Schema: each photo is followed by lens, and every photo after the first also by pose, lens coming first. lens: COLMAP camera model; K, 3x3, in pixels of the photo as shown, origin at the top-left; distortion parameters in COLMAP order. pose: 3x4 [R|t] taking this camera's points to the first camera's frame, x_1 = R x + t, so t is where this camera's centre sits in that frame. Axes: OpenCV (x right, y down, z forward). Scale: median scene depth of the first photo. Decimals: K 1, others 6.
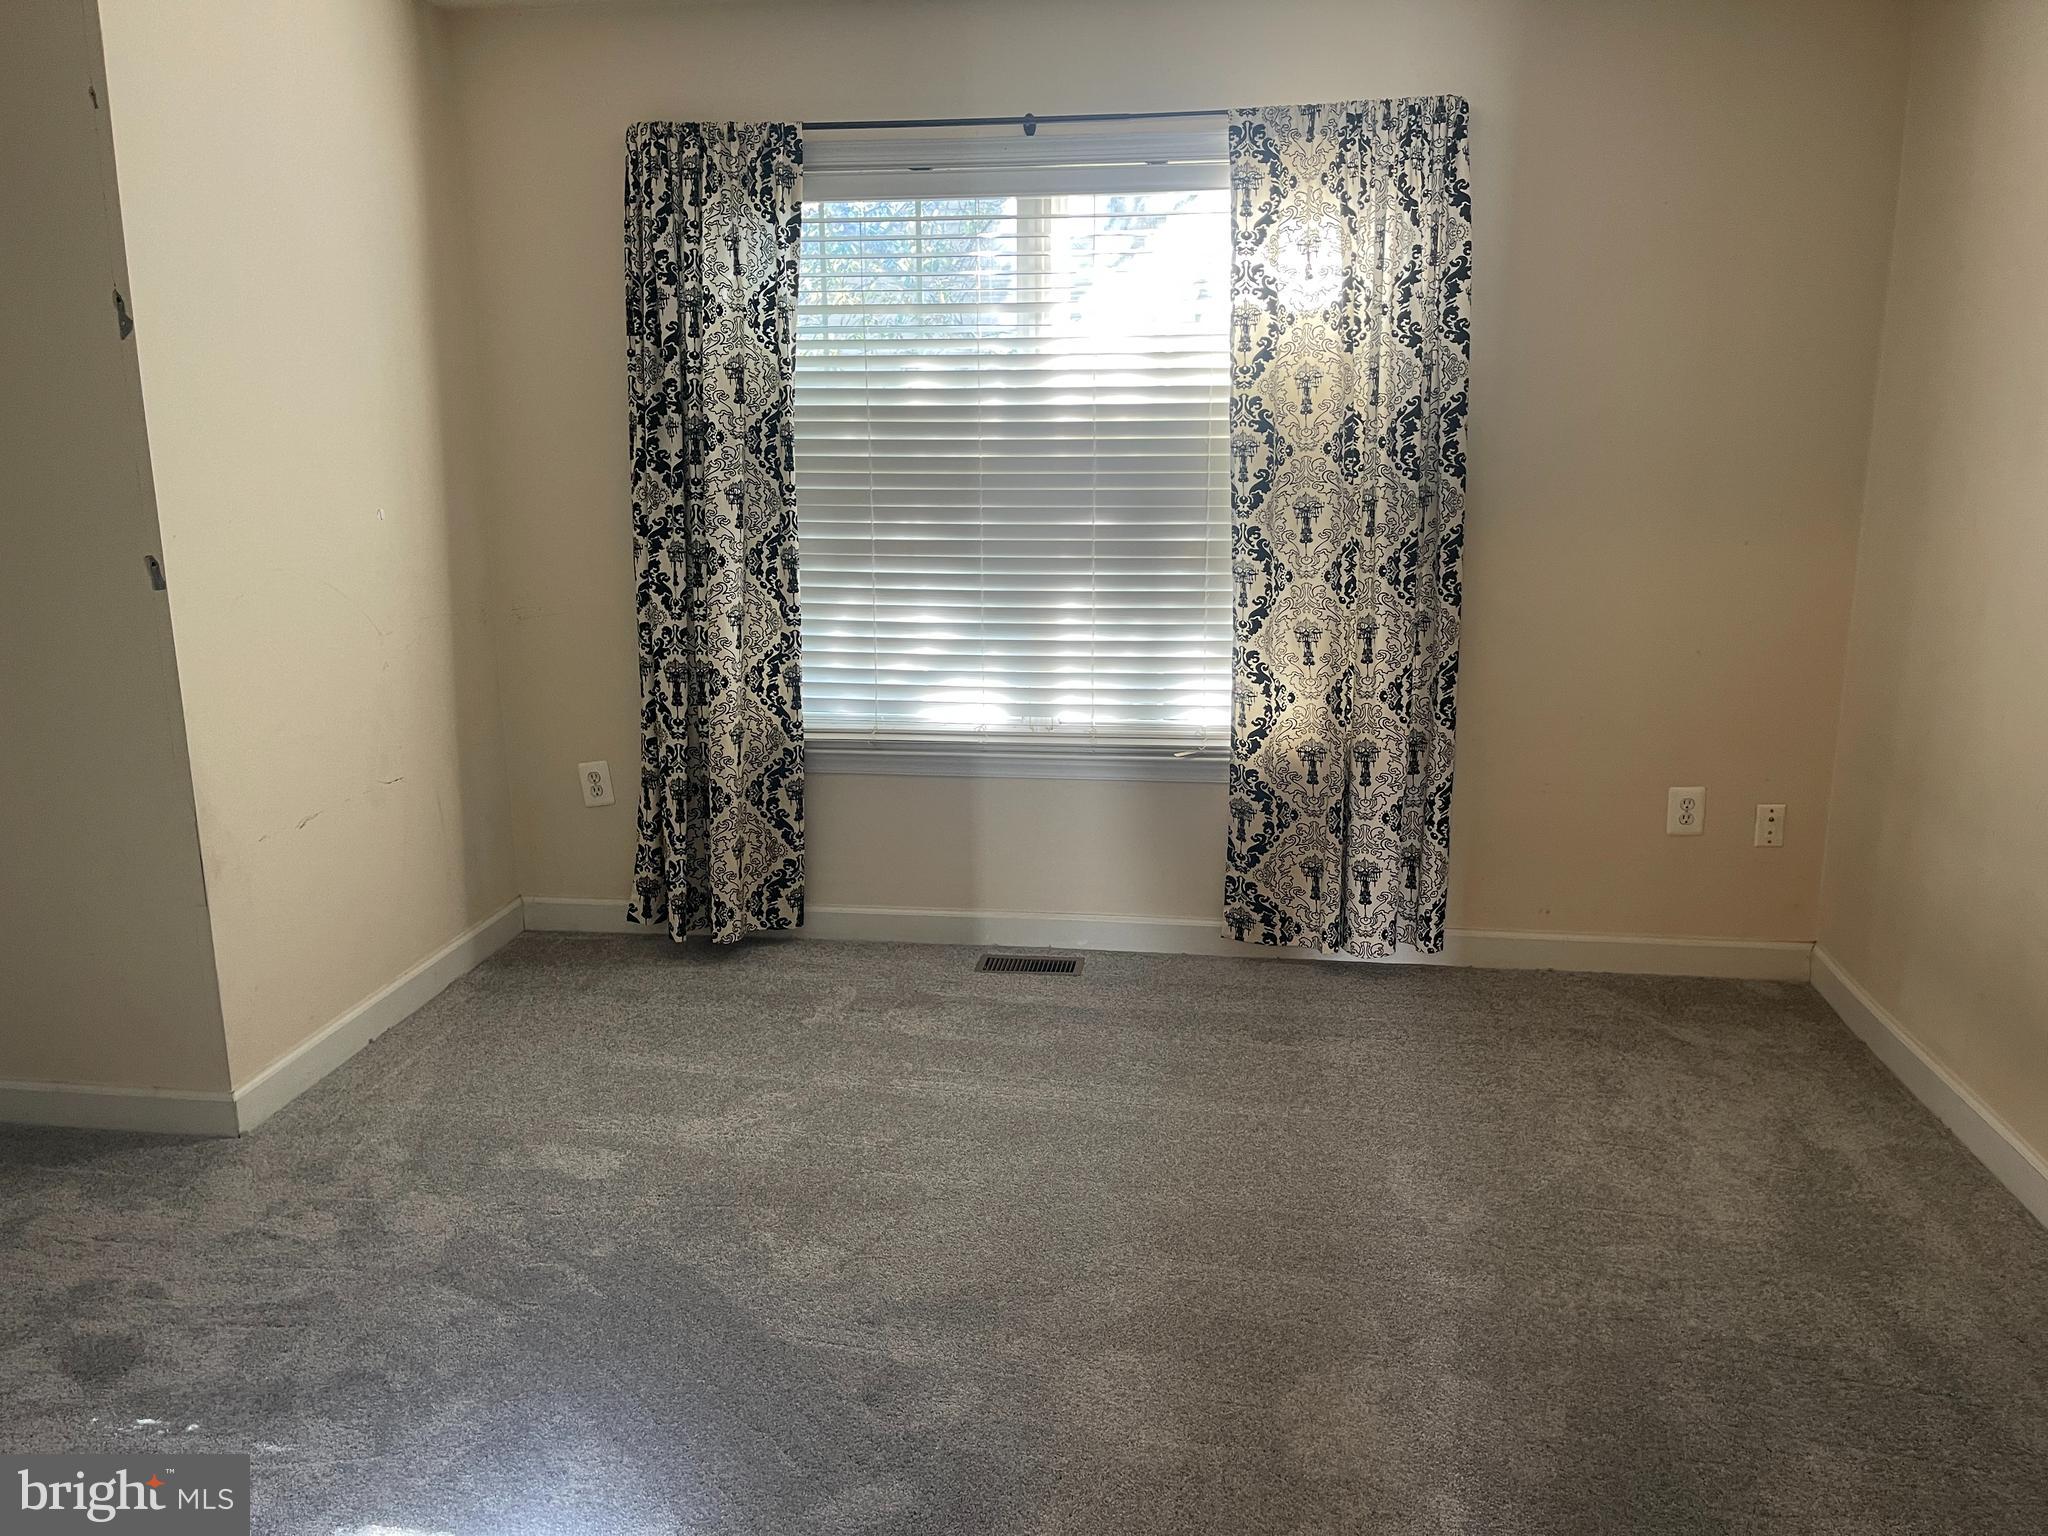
lens RADIAL K [[1540.8, 0, 1025.2], [0, 1540.8, 767.1], [0, 0, 1]] dist [0.020335, -0.012740]
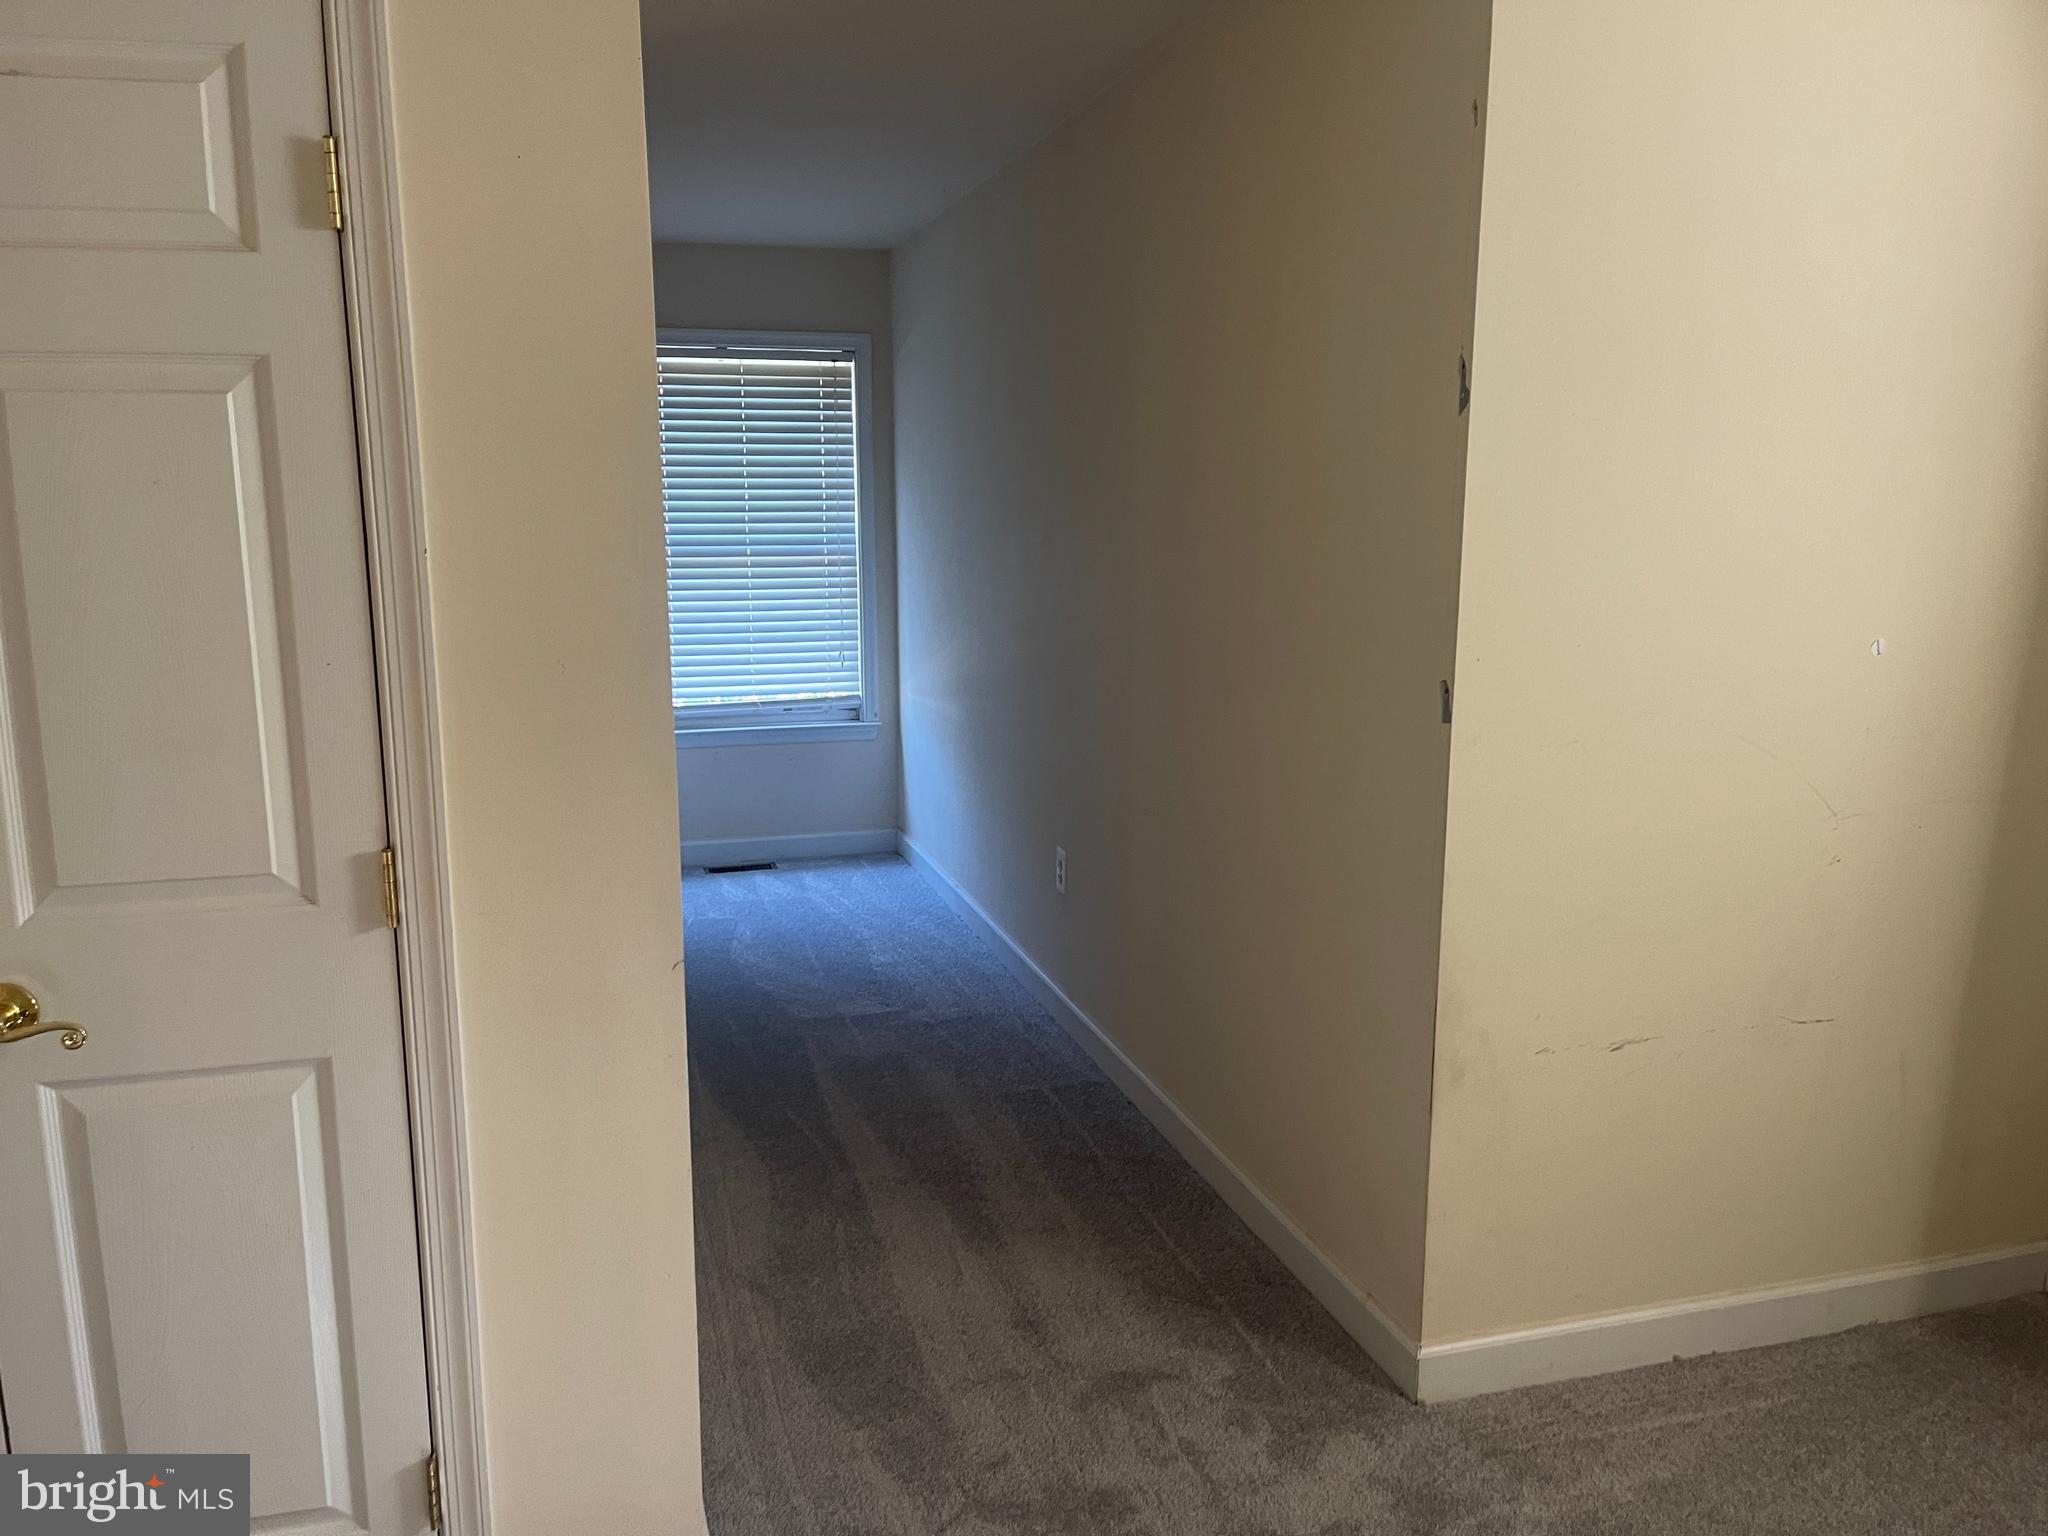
lens RADIAL K [[1540.8, 0, 1023.8], [0, 1540.8, 771.5], [0, 0, 1]] dist [0.020335, -0.012740]
pose [[0.407714, 0.170931, -0.896968, 0.066756], [-0.212733, 0.973073, 0.088737, -0.102972], [0.887983, 0.154636, 0.433098, 0.415996]]
